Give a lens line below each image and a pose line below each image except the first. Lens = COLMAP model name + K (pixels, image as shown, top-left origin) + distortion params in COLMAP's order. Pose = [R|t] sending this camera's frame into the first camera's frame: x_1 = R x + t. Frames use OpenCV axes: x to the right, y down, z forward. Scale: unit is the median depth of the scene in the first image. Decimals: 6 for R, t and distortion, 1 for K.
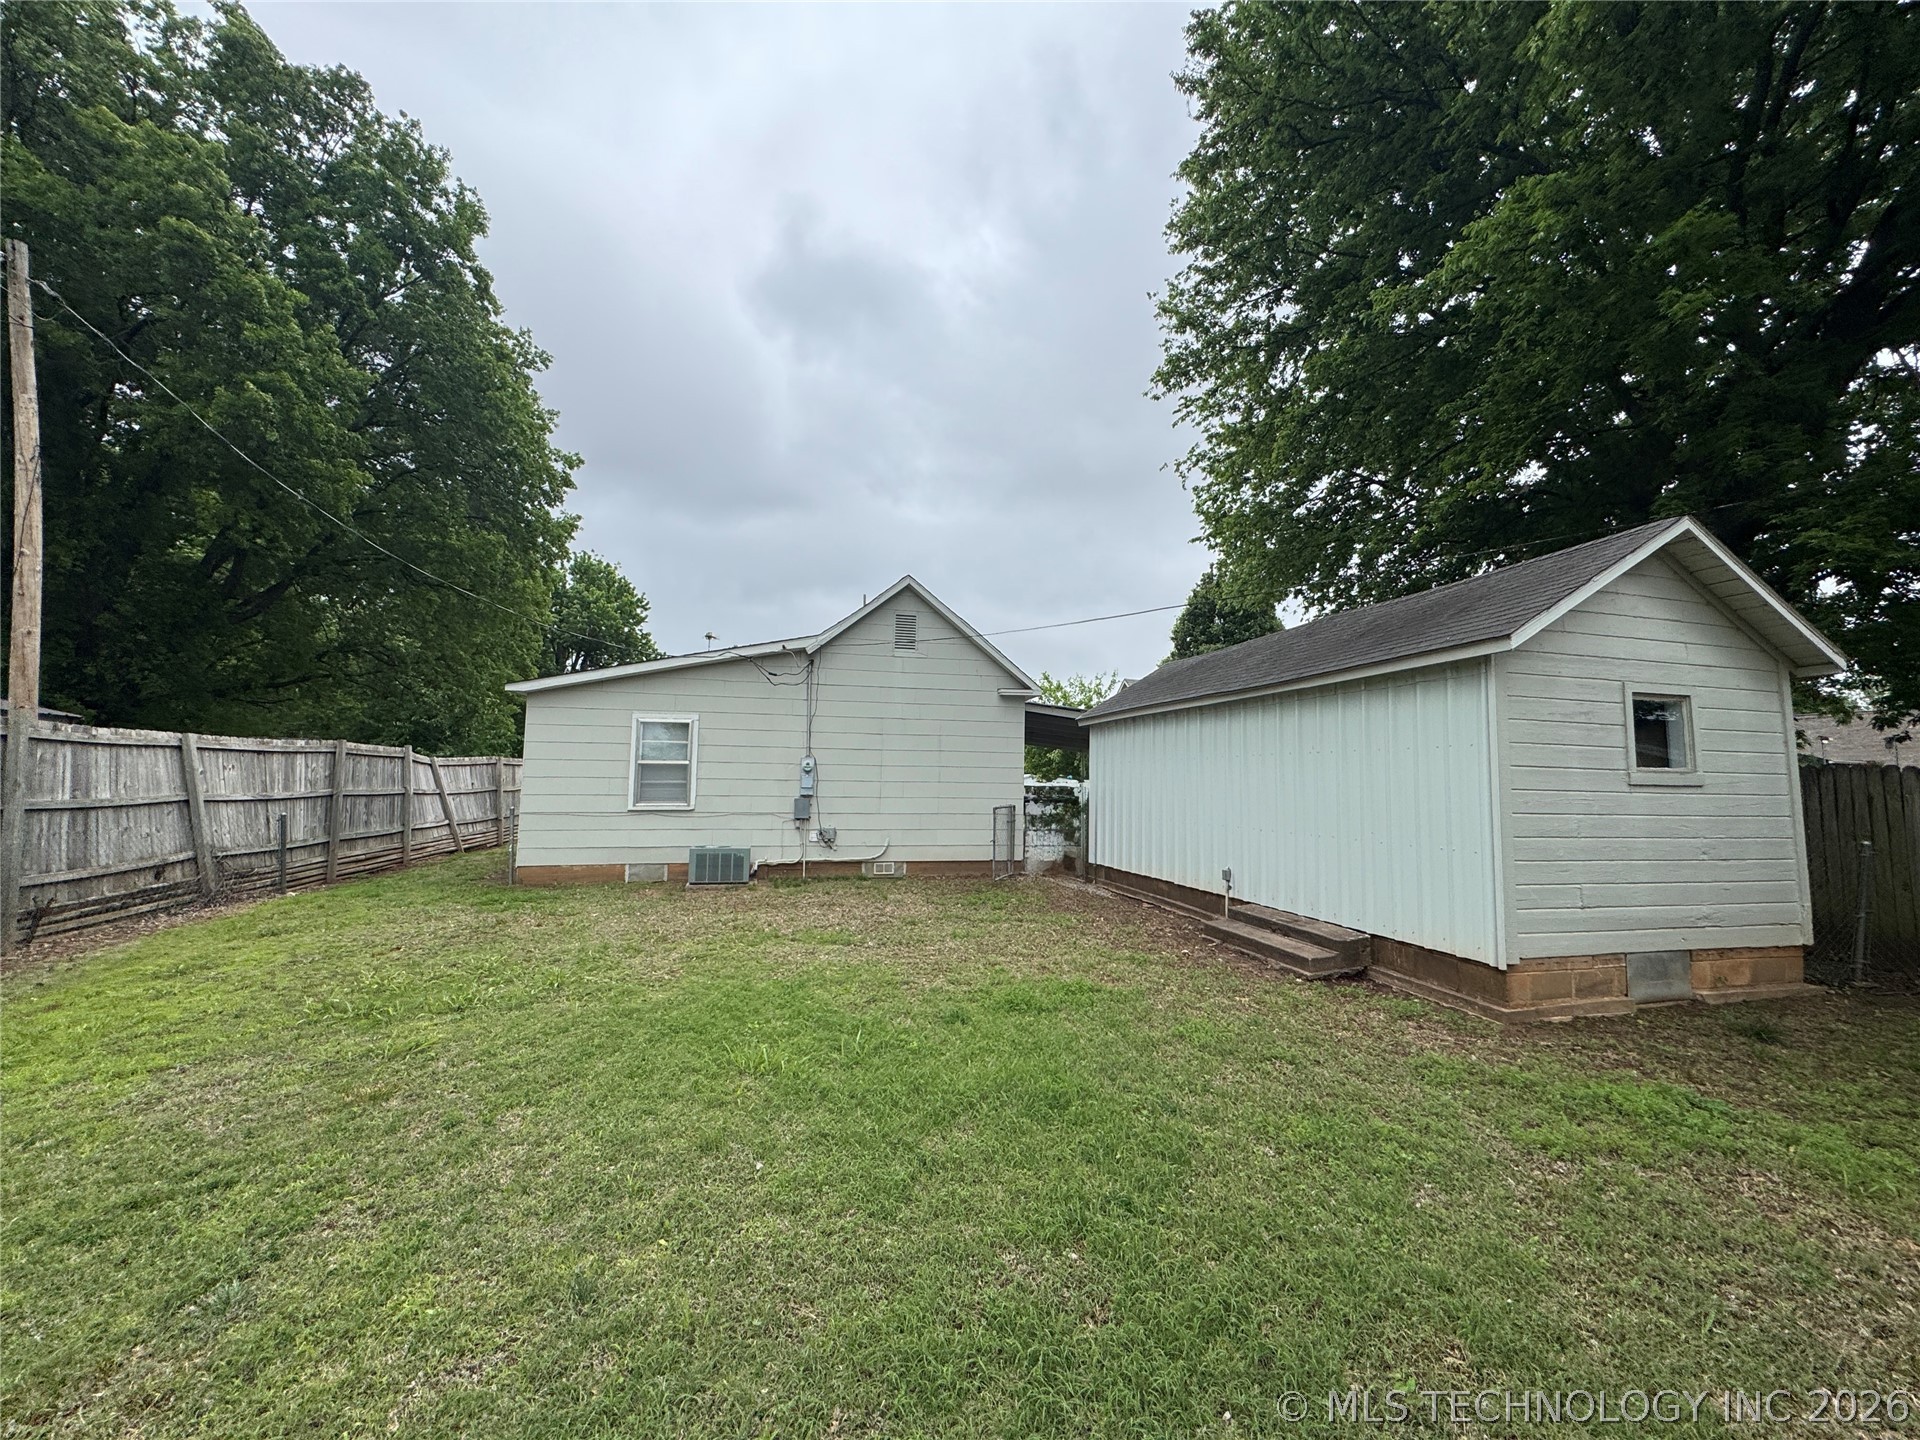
lens RADIAL K [[766.1, 0, 960.0], [0, 766.1, 720.0], [0, 0, 1]] dist [-0.000254, -0.000224]
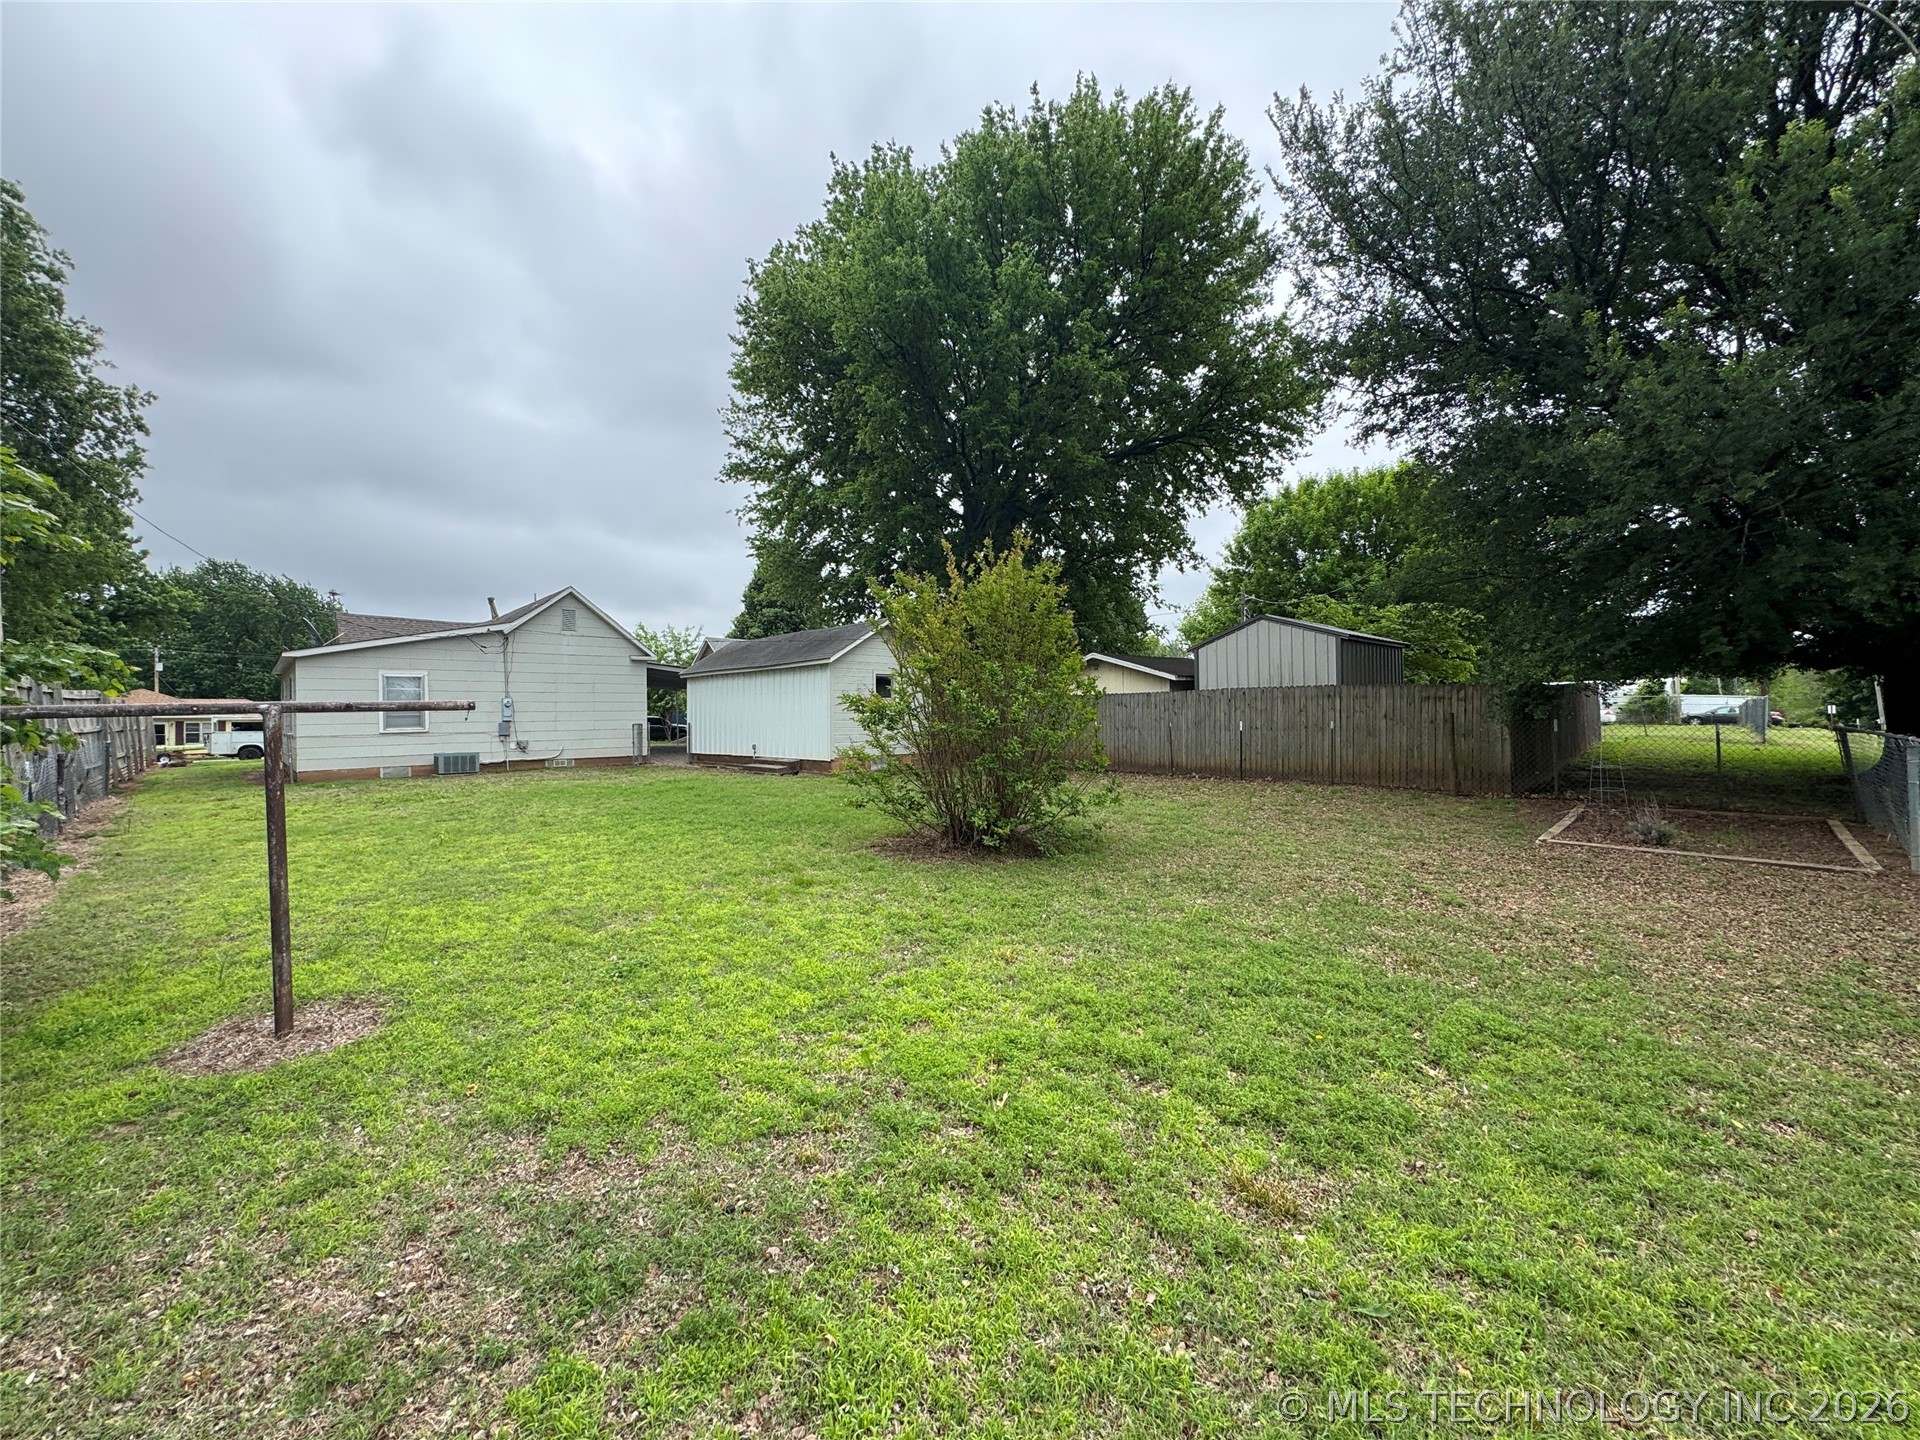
lens RADIAL K [[766.1, 0, 960.0], [0, 766.1, 720.0], [0, 0, 1]] dist [-0.000254, -0.000224]
pose [[0.862950, -0.029311, 0.504439, -0.190639], [-0.017236, 0.996028, 0.087361, -0.063144], [-0.504996, -0.084083, 0.859017, -0.895868]]
